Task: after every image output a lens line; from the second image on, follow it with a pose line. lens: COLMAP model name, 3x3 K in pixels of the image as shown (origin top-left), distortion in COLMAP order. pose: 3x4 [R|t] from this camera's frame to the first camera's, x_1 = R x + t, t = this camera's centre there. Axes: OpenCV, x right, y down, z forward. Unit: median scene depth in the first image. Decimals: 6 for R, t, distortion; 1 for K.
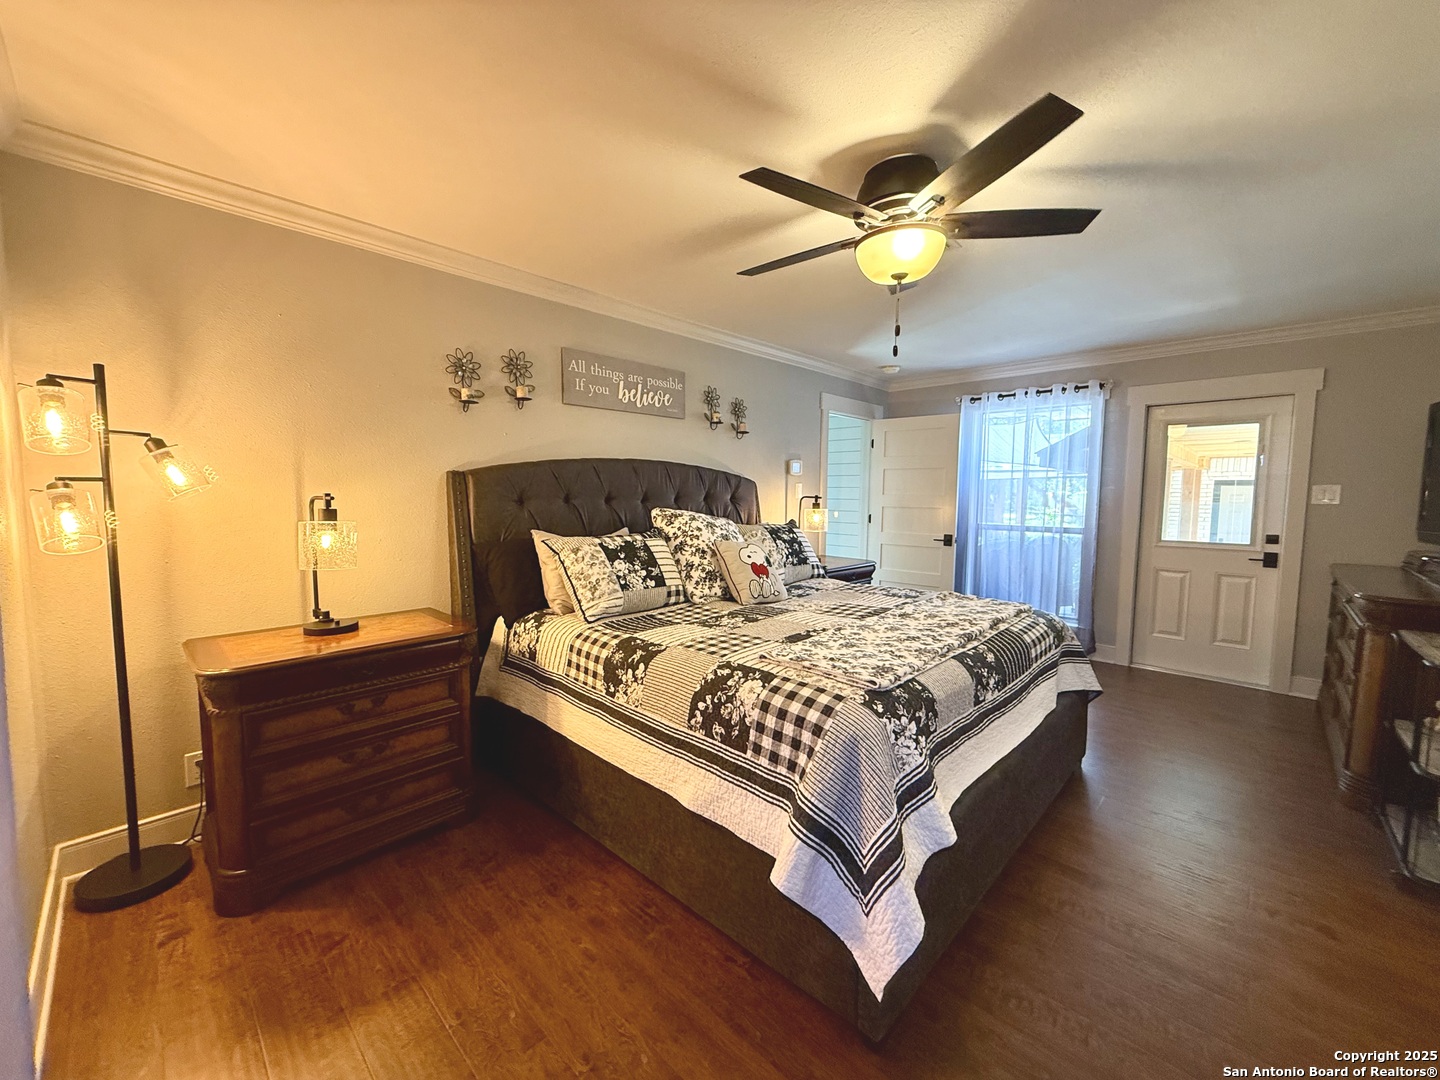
lens RADIAL K [[576.4, 0, 730.6], [0, 576.4, 536.9], [0, 0, 1]] dist [-0.001915, -0.000066]
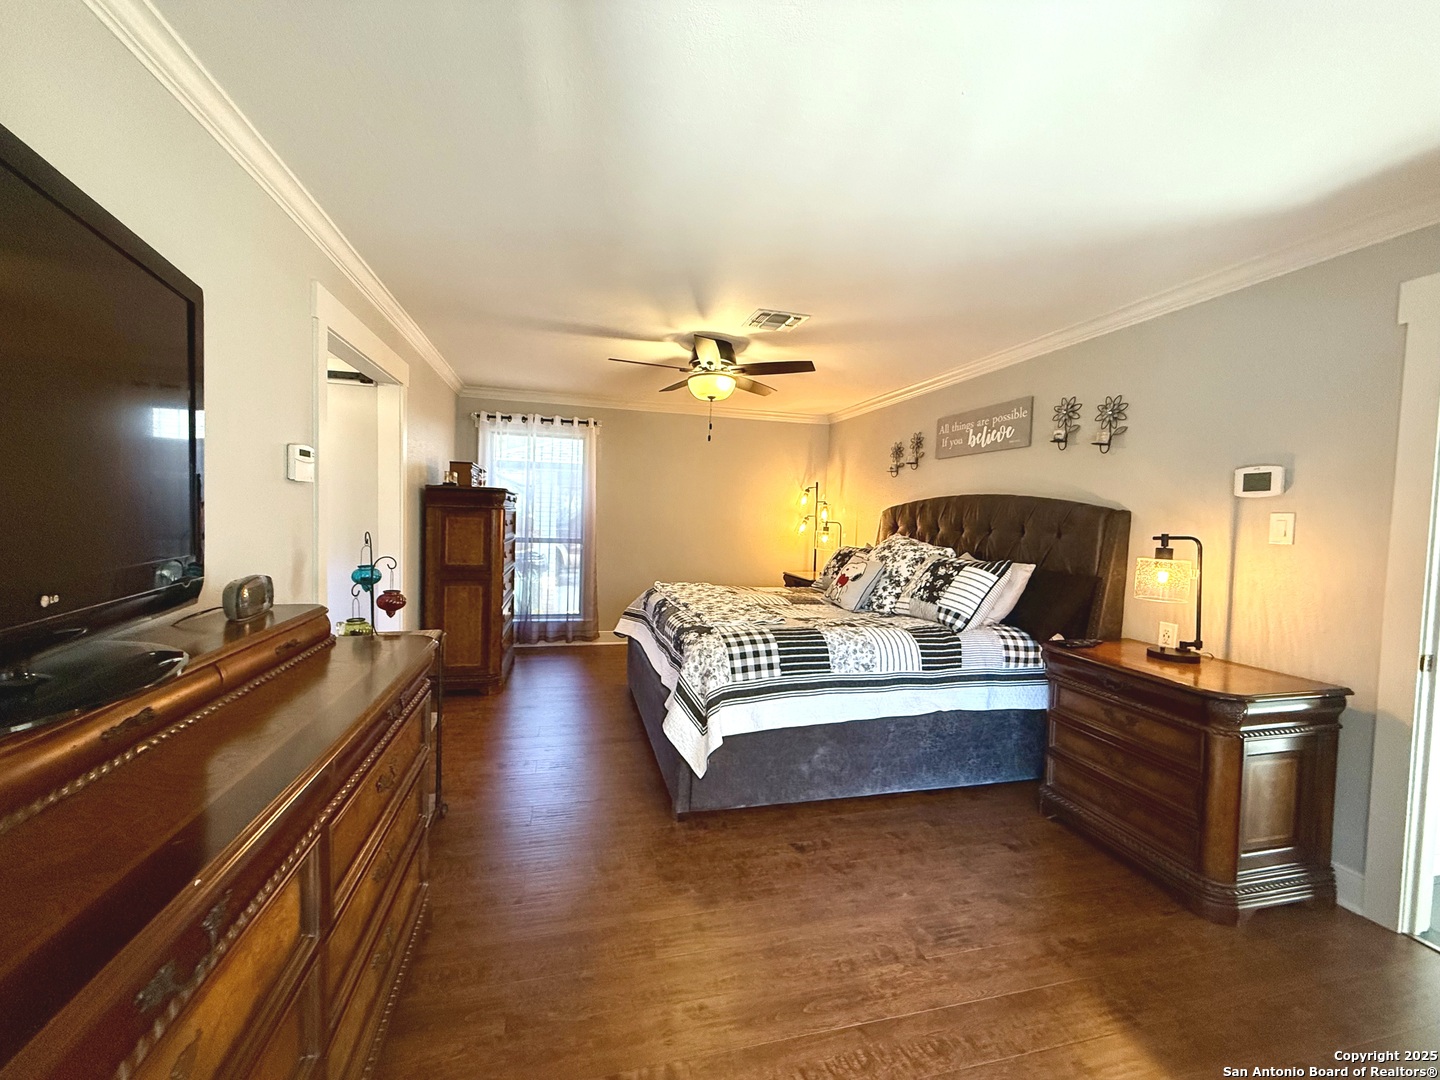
lens RADIAL K [[576.4, 0, 722.3], [0, 576.4, 539.0], [0, 0, 1]] dist [-0.001915, -0.000066]
pose [[-0.524562, 0.002141, -0.851370, 1.015373], [-0.112652, 0.991030, 0.071901, -0.073888], [0.843887, 0.133625, -0.519615, 1.150419]]
